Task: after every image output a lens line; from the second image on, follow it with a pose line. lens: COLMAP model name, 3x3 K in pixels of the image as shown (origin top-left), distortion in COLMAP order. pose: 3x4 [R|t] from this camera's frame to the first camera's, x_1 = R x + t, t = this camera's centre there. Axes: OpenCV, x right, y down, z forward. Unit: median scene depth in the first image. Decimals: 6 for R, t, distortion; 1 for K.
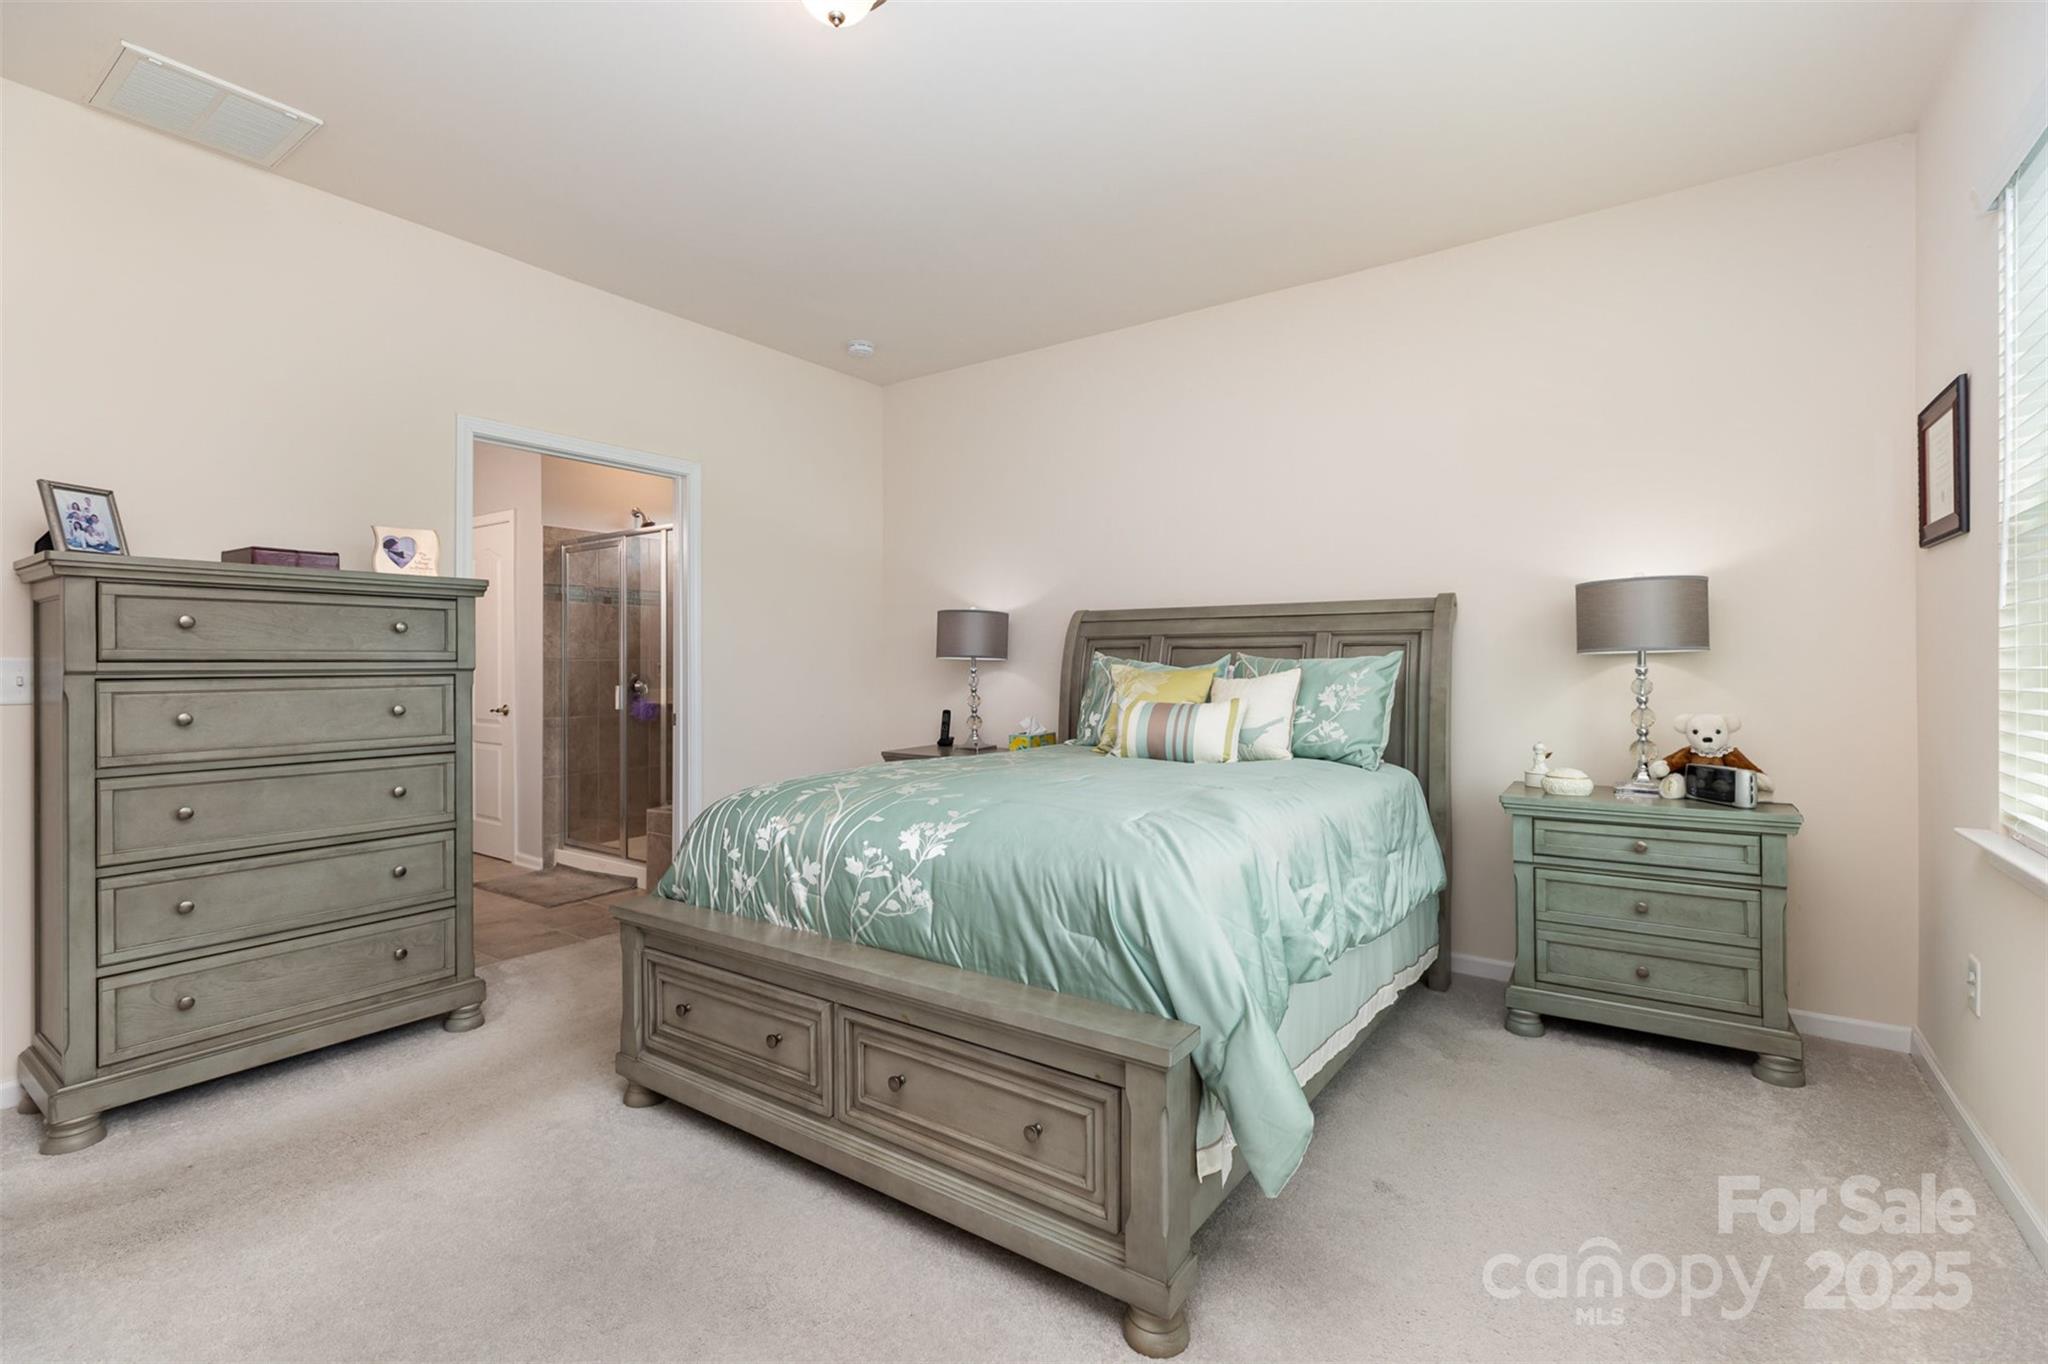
lens RADIAL K [[921.0, 0, 1019.9], [0, 921.0, 664.5], [0, 0, 1]] dist [0.008938, 0.001721]
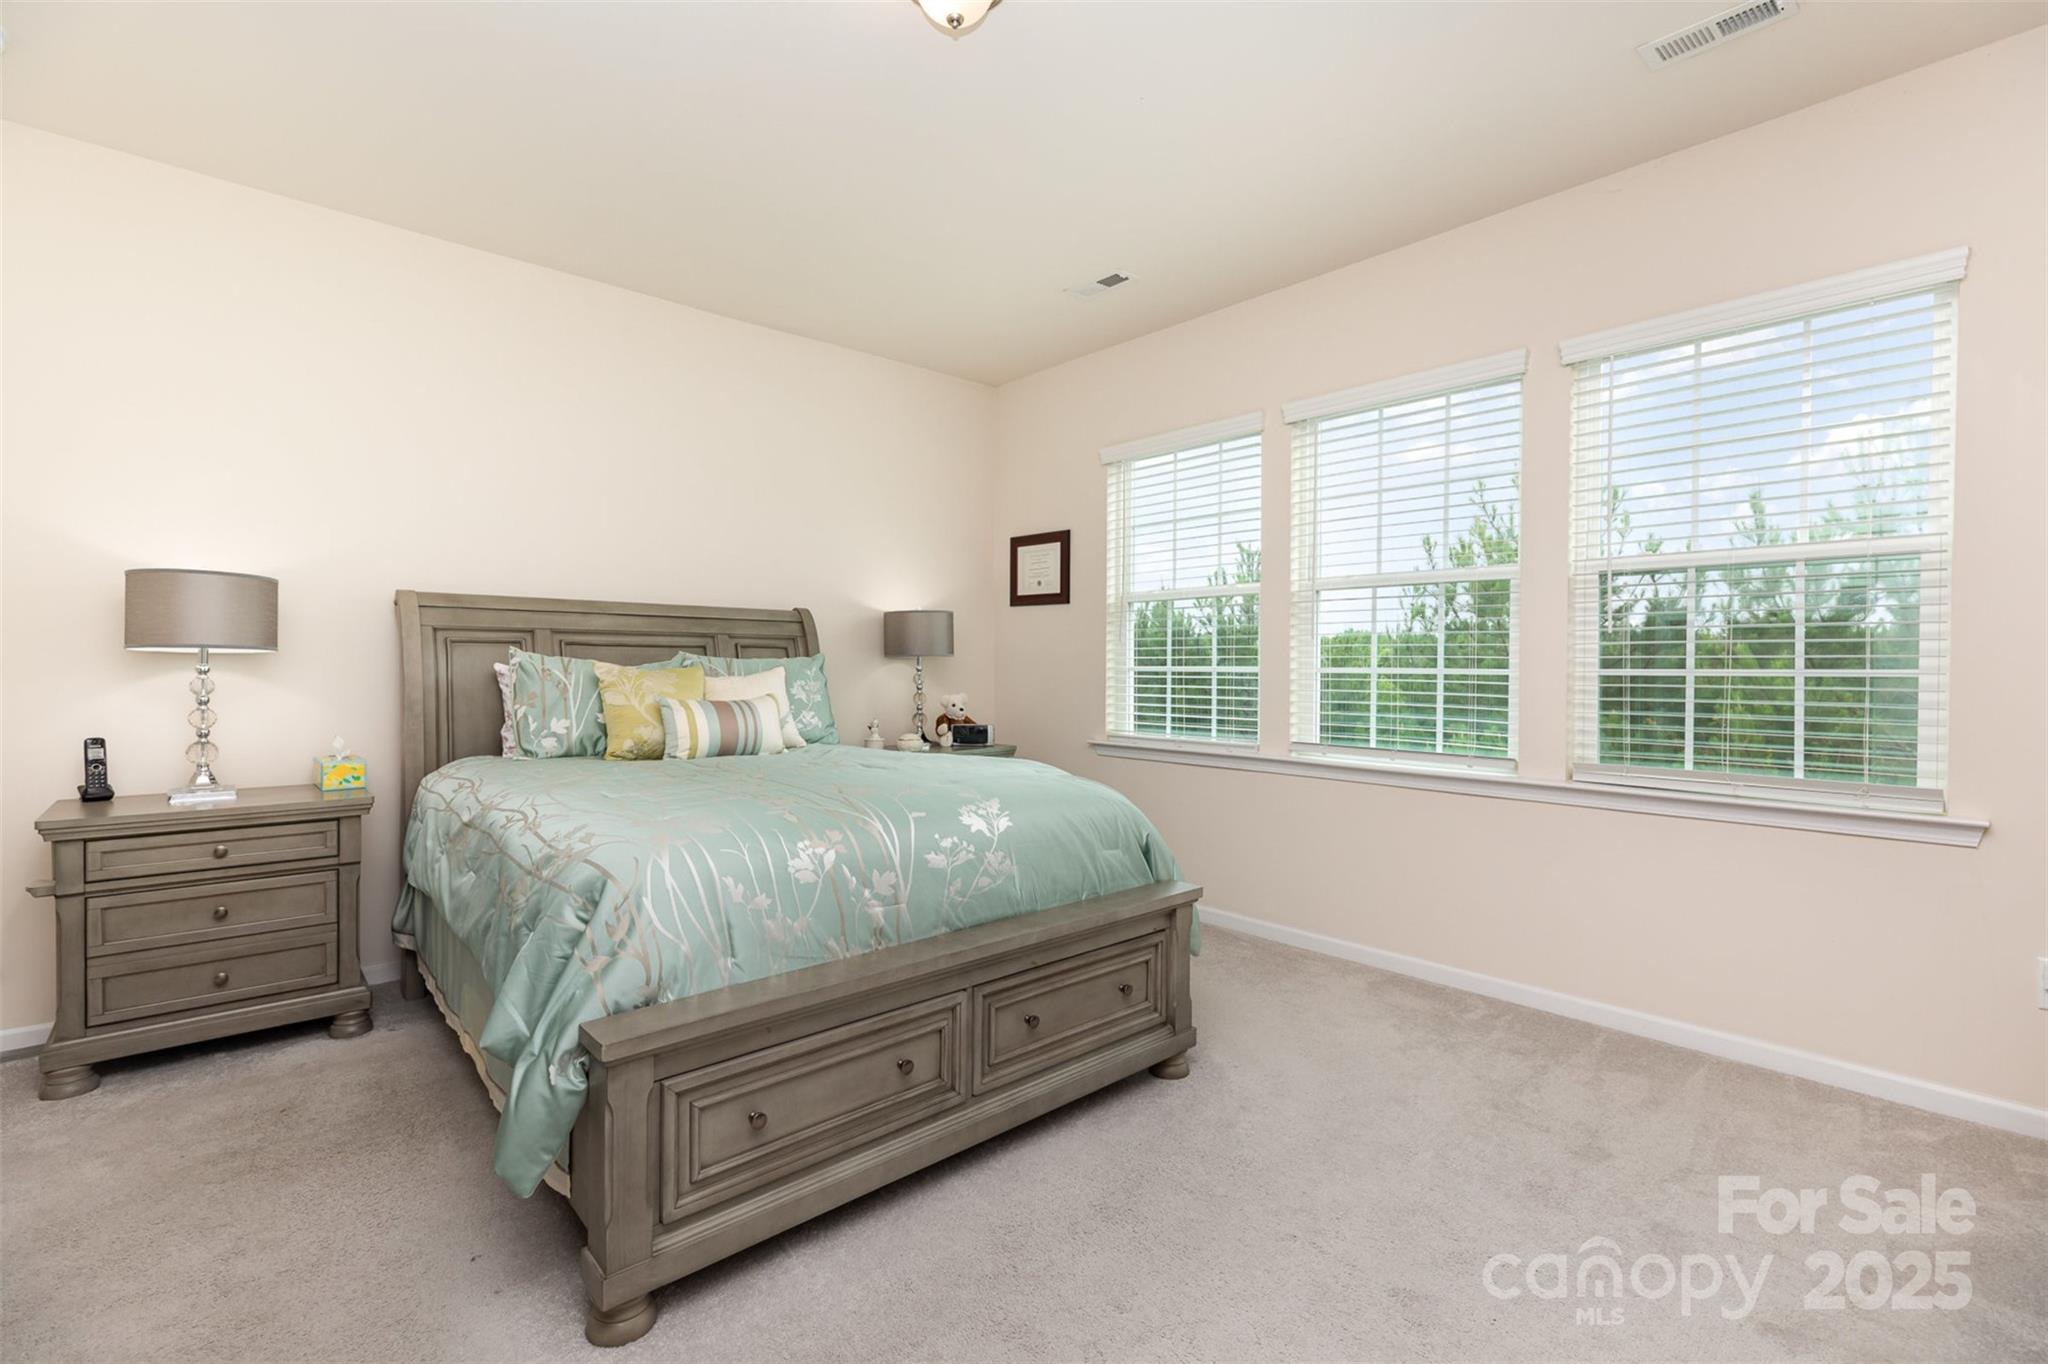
lens RADIAL K [[921.0, 0, 1008.4], [0, 921.0, 682.6], [0, 0, 1]] dist [0.008938, 0.001721]
pose [[0.226986, -0.014749, 0.973786, -0.928424], [-0.003374, 0.999867, 0.015930, 0.005500], [-0.973892, -0.006902, 0.226906, 0.562436]]
